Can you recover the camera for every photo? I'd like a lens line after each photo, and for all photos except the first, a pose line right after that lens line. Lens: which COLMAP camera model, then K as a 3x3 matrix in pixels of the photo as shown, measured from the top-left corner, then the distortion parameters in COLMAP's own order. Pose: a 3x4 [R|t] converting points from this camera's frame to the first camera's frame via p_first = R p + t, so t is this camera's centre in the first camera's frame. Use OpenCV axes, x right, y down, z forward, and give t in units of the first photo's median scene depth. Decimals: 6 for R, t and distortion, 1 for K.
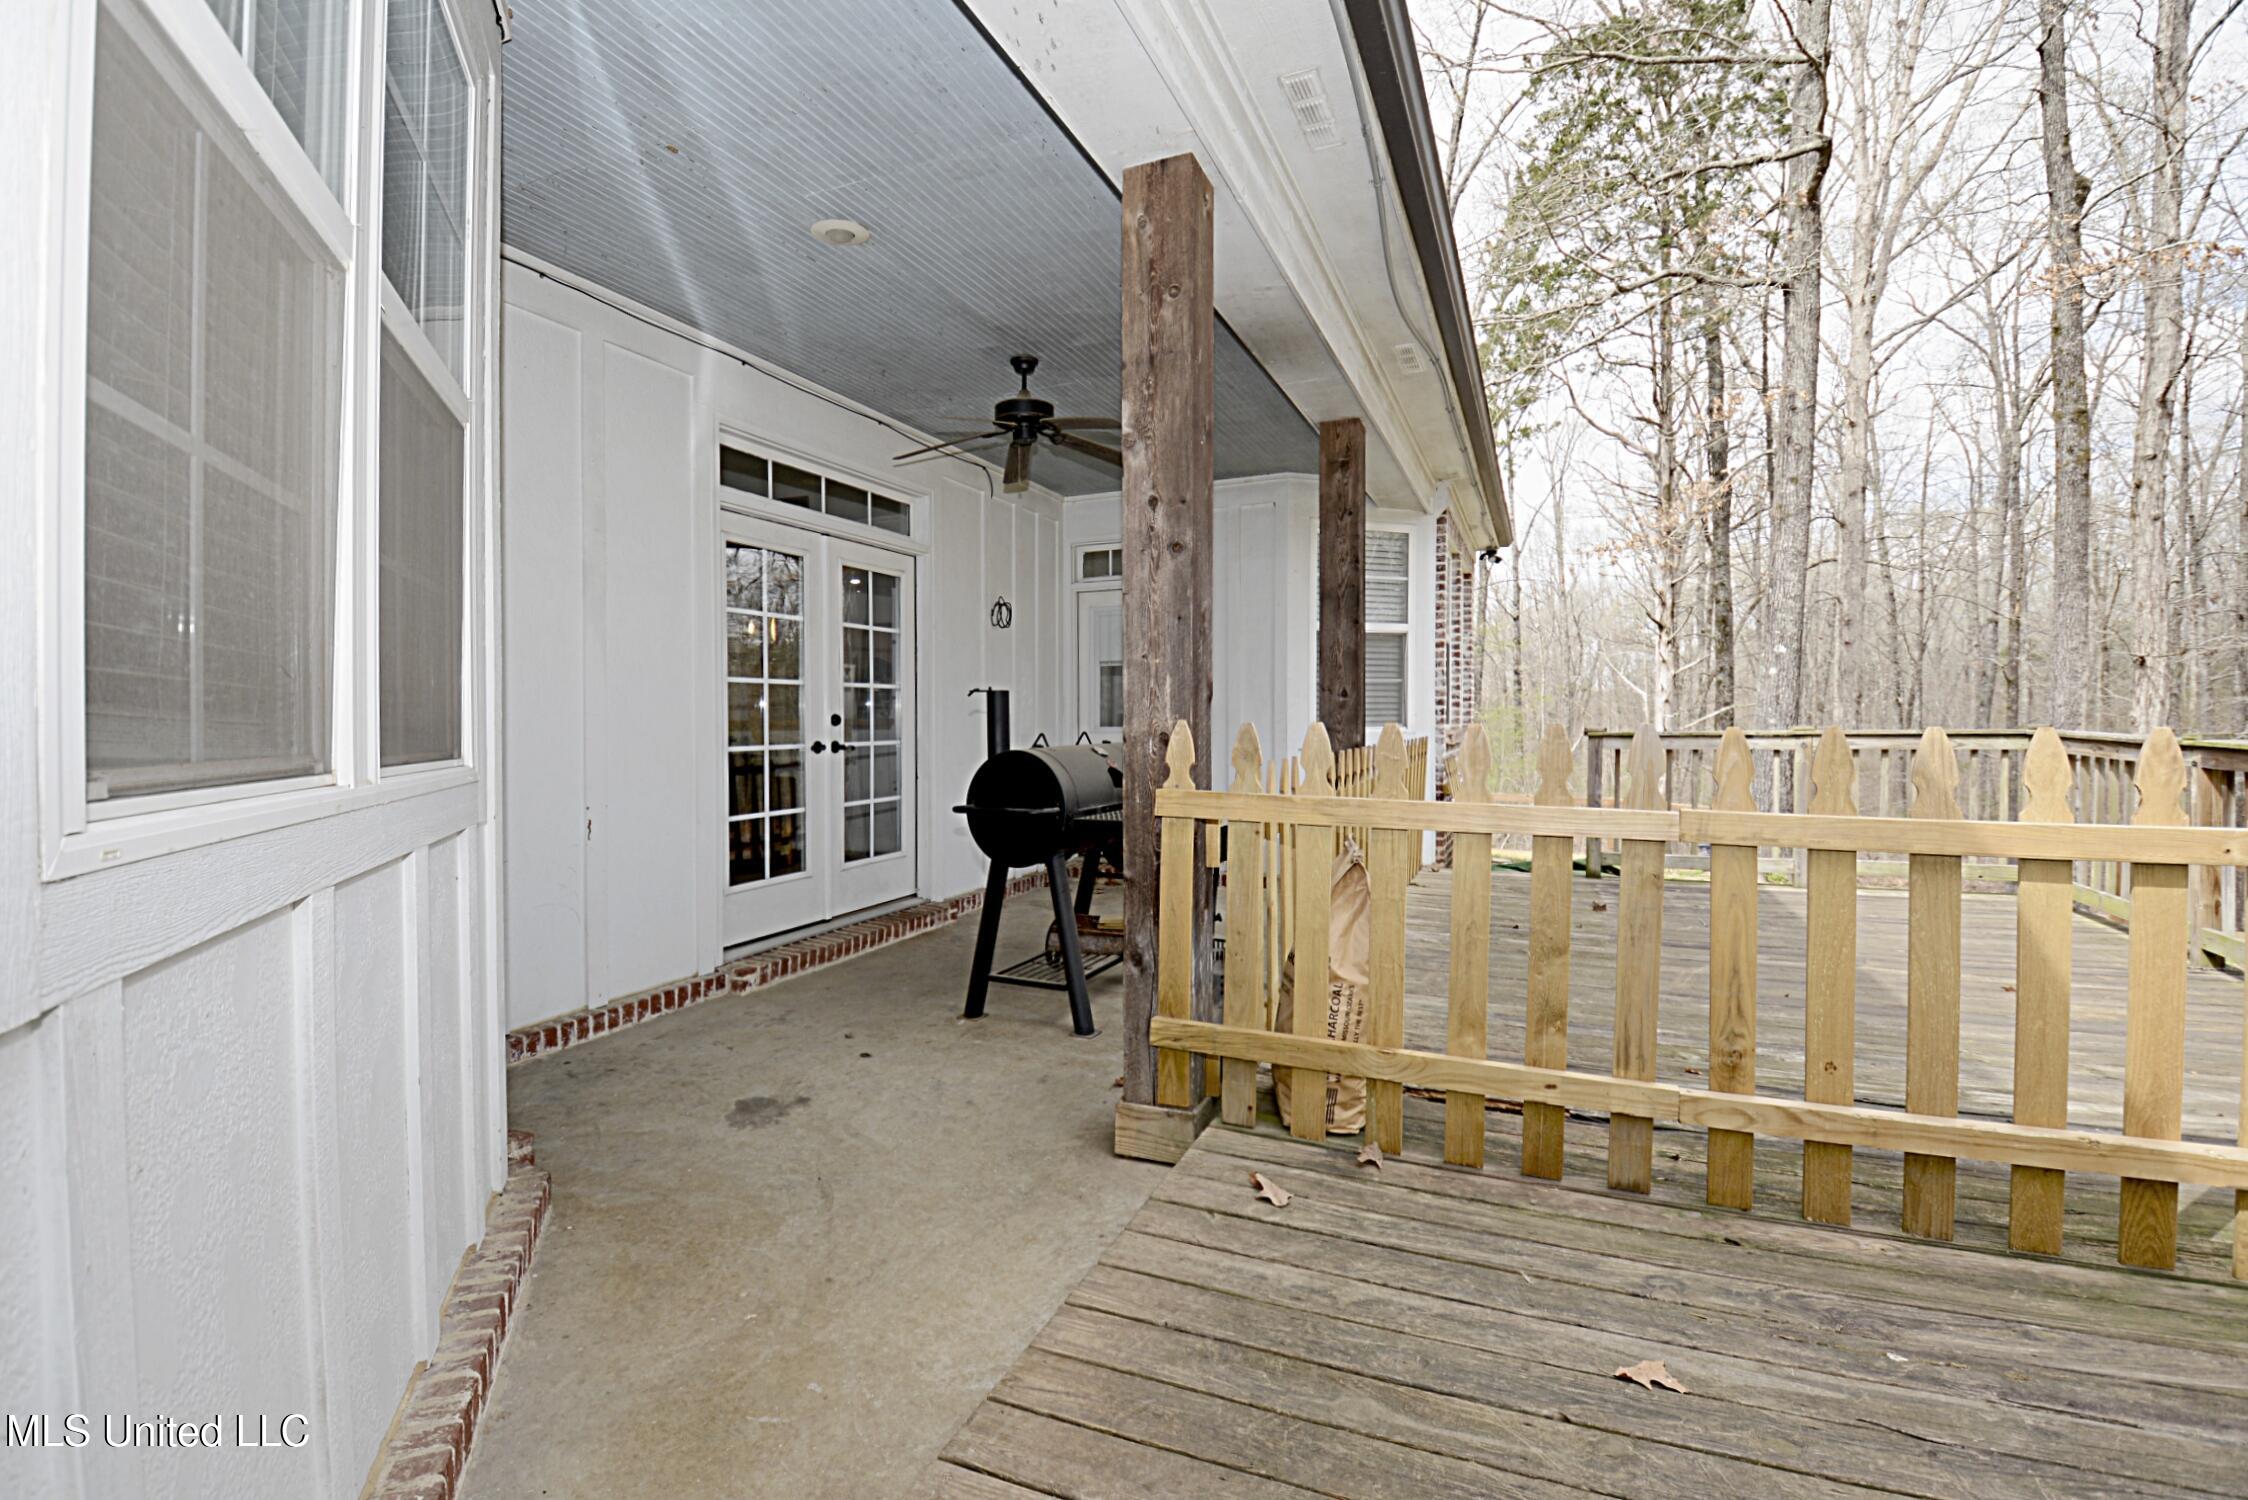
lens RADIAL K [[1054.7, 0, 1124.0], [0, 1054.7, 750.0], [0, 0, 1]] dist [-0.033933, -0.000871]
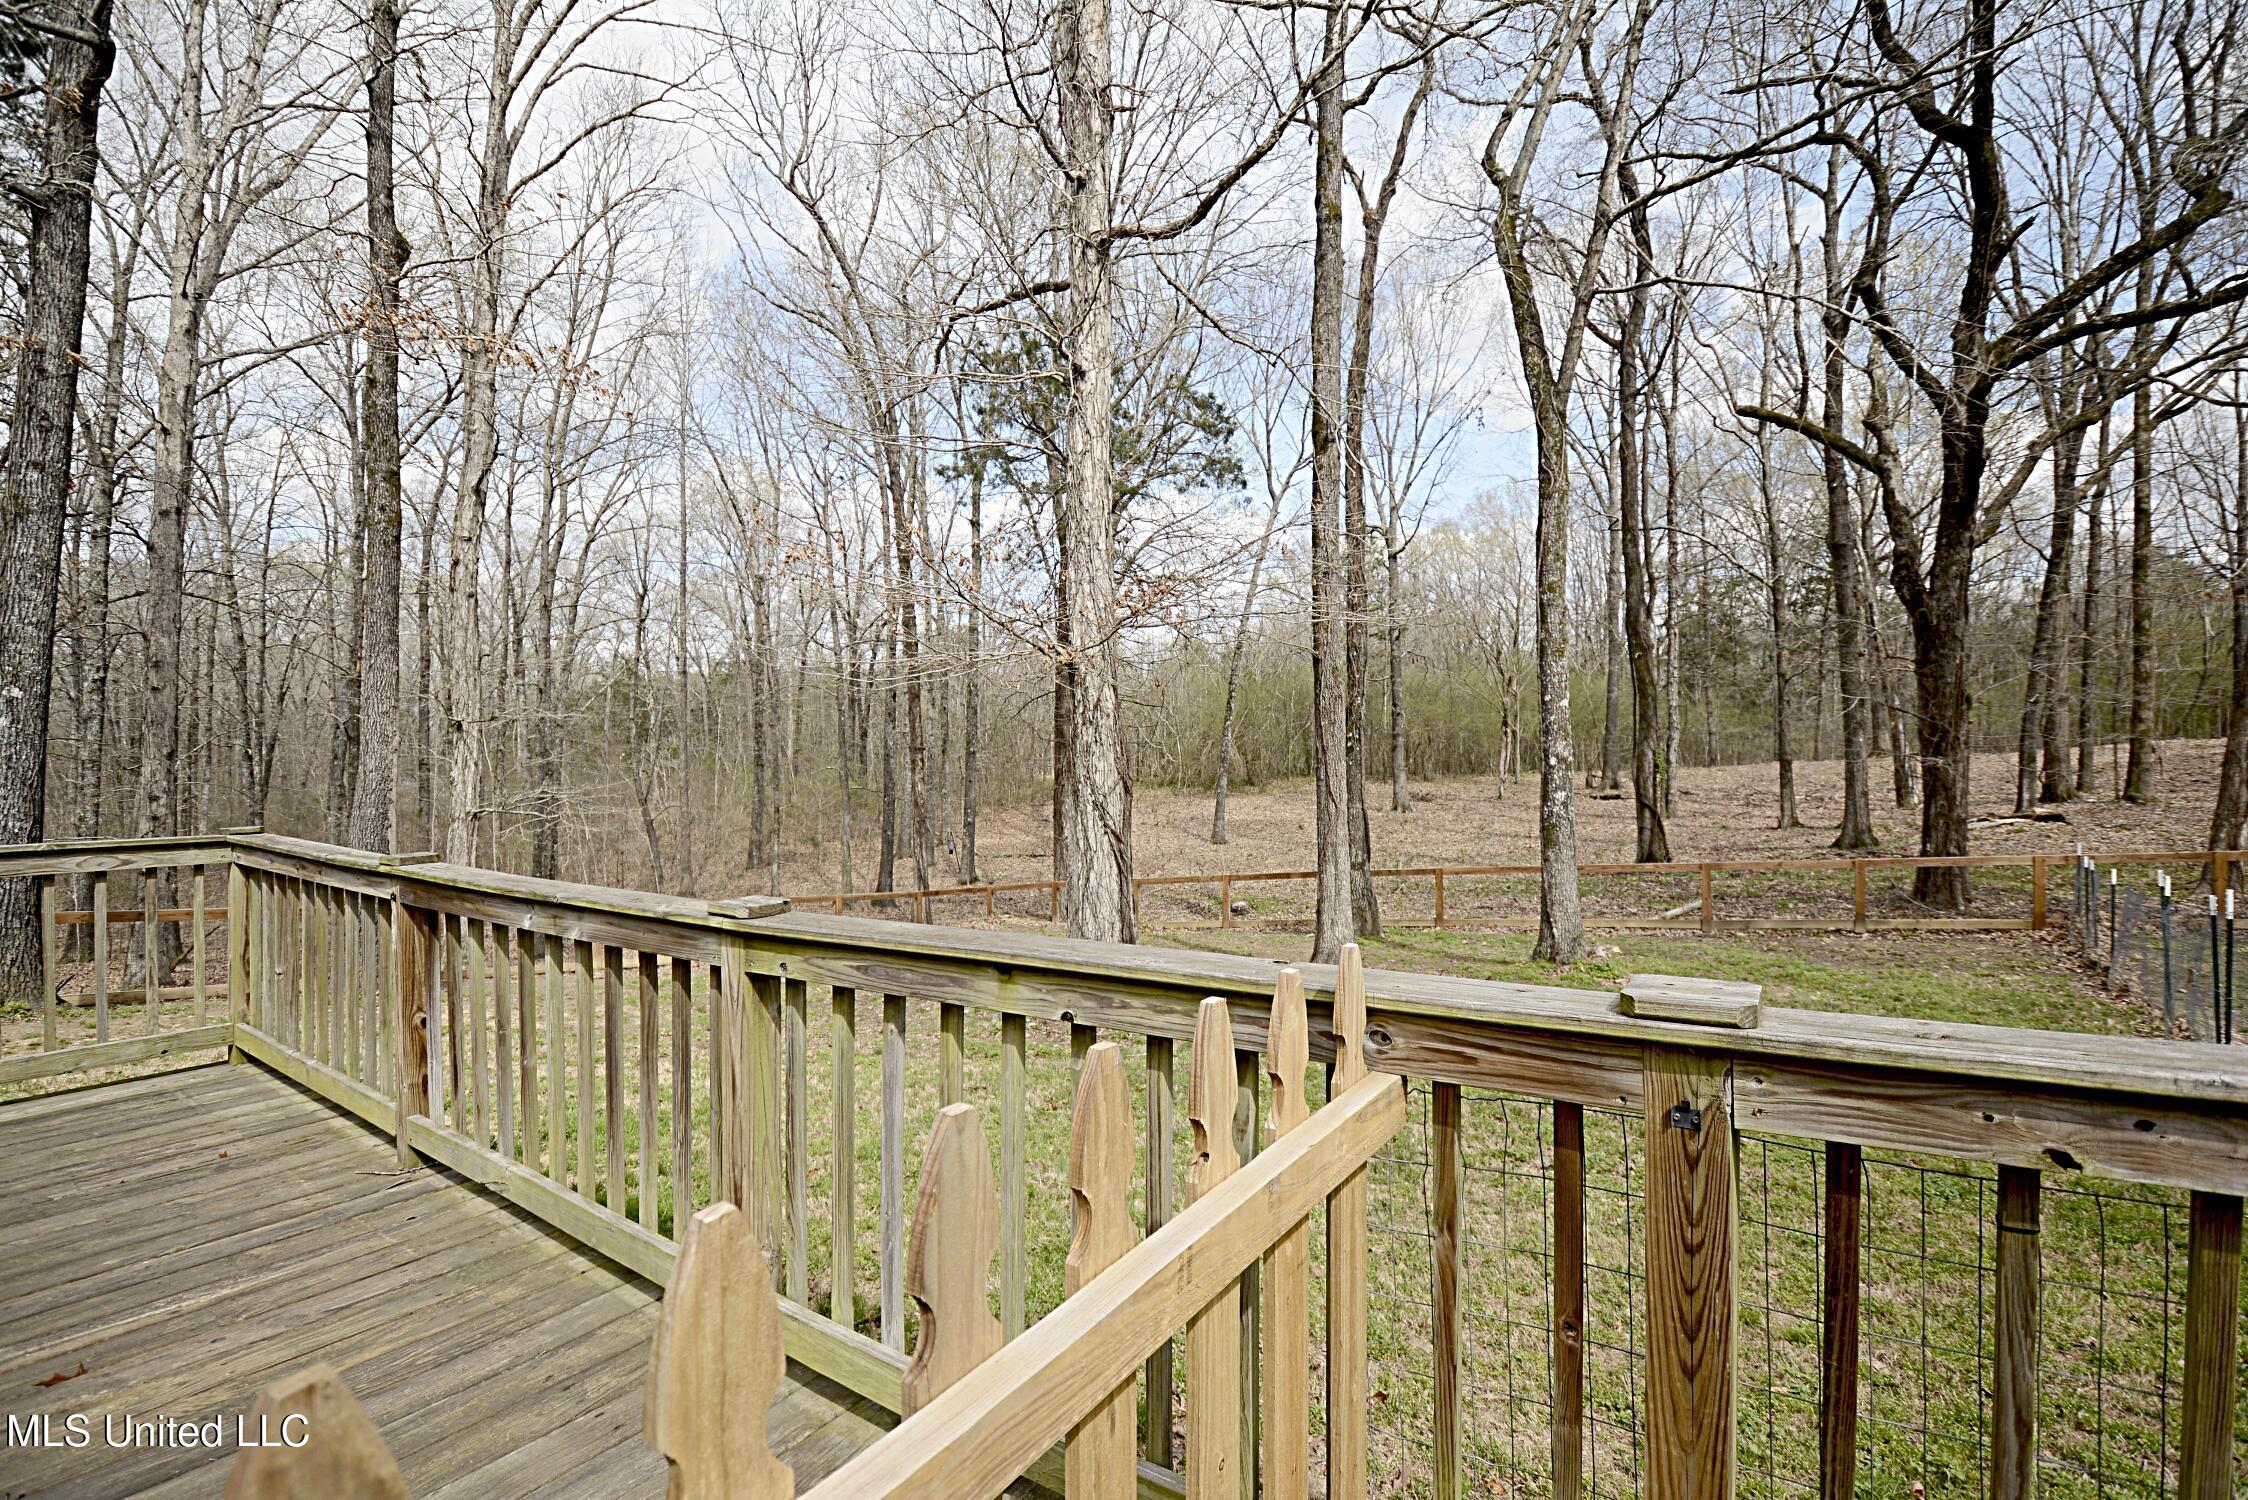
lens RADIAL K [[1054.7, 0, 1124.0], [0, 1054.7, 750.0], [0, 0, 1]] dist [-0.033933, -0.000871]
pose [[0.229842, 0.019865, 0.973025, 0.106564], [0.027633, 0.999255, -0.026928, -0.014244], [-0.972836, 0.033077, 0.229122, 0.073658]]
